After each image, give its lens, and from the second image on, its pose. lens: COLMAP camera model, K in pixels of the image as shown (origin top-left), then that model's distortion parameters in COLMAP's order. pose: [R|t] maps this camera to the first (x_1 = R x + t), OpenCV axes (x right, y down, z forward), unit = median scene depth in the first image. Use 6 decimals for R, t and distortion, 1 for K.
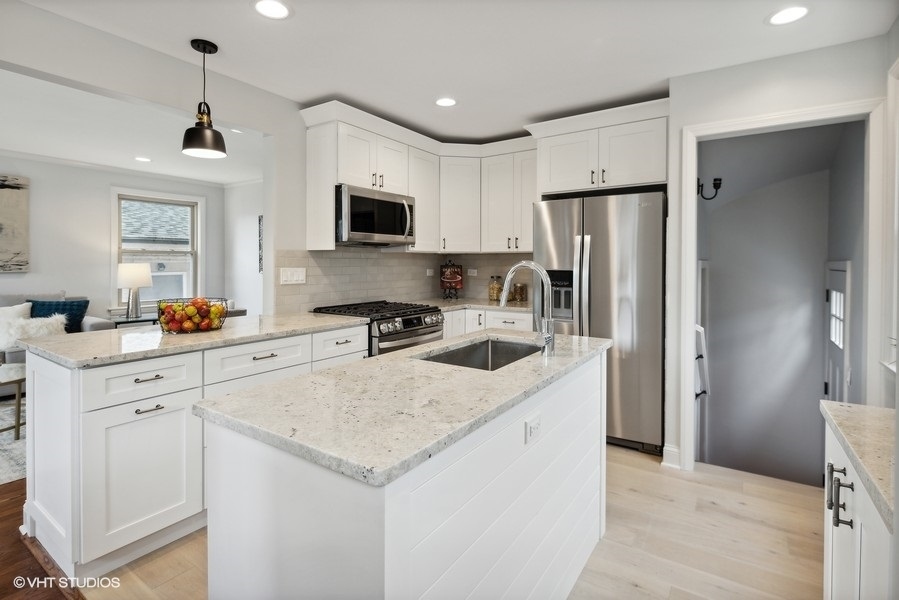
lens RADIAL K [[435.1, 0, 448.3], [0, 435.1, 266.3], [0, 0, 1]] dist [0.001869, 0.000425]
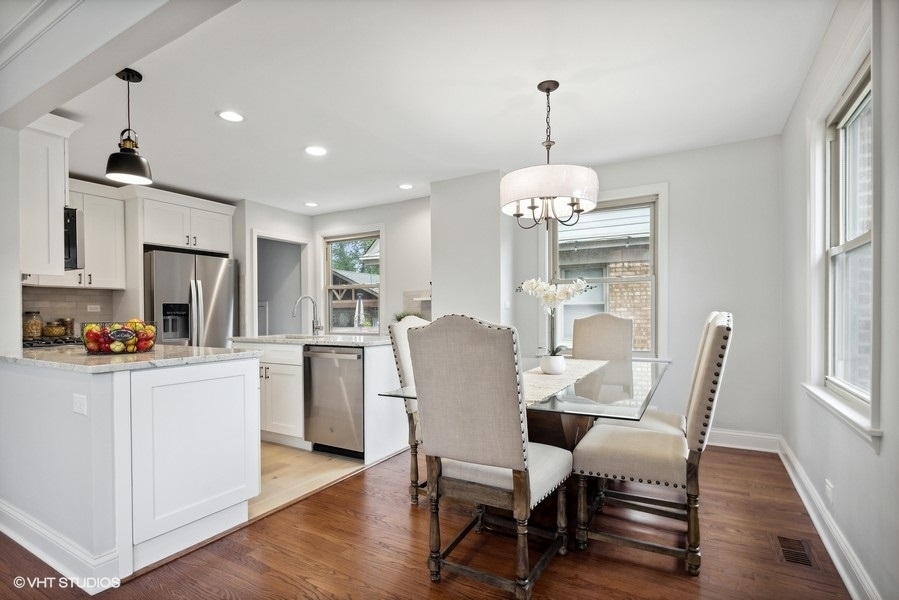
lens RADIAL K [[437.5, 0, 449.5], [0, 437.5, 322.0], [0, 0, 1]] dist [0.001028, -0.000019]
pose [[-0.073966, -0.022538, 0.997006, -1.201204], [0.012225, 0.999649, 0.023505, 0.045905], [-0.997186, 0.013927, -0.073664, 0.237875]]
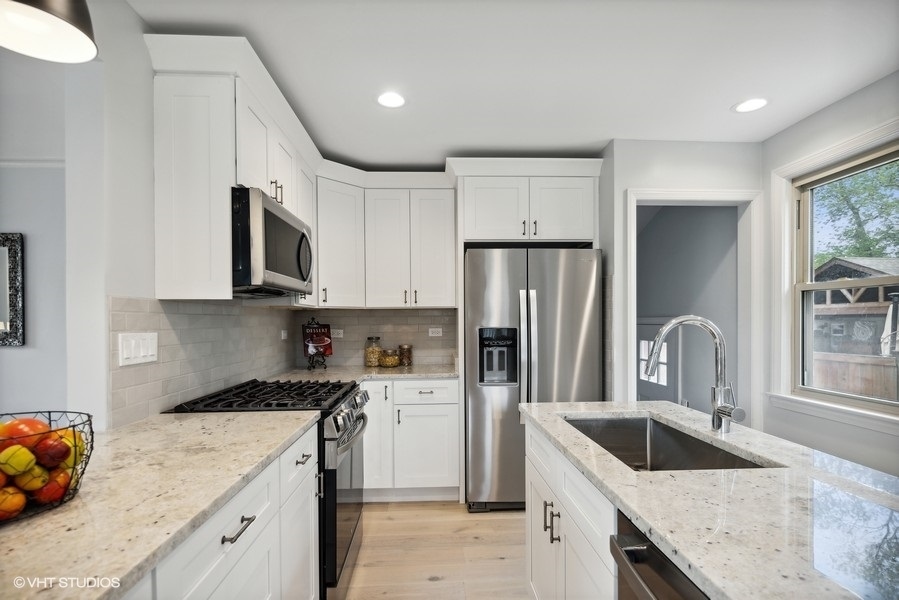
lens RADIAL K [[437.5, 0, 449.5], [0, 437.5, 322.0], [0, 0, 1]] dist [0.001028, -0.000019]
pose [[0.796394, -0.009064, 0.604710, -0.366380], [0.012525, 0.999920, -0.001507, -0.003318], [-0.604649, 0.008775, 0.796444, 0.351643]]
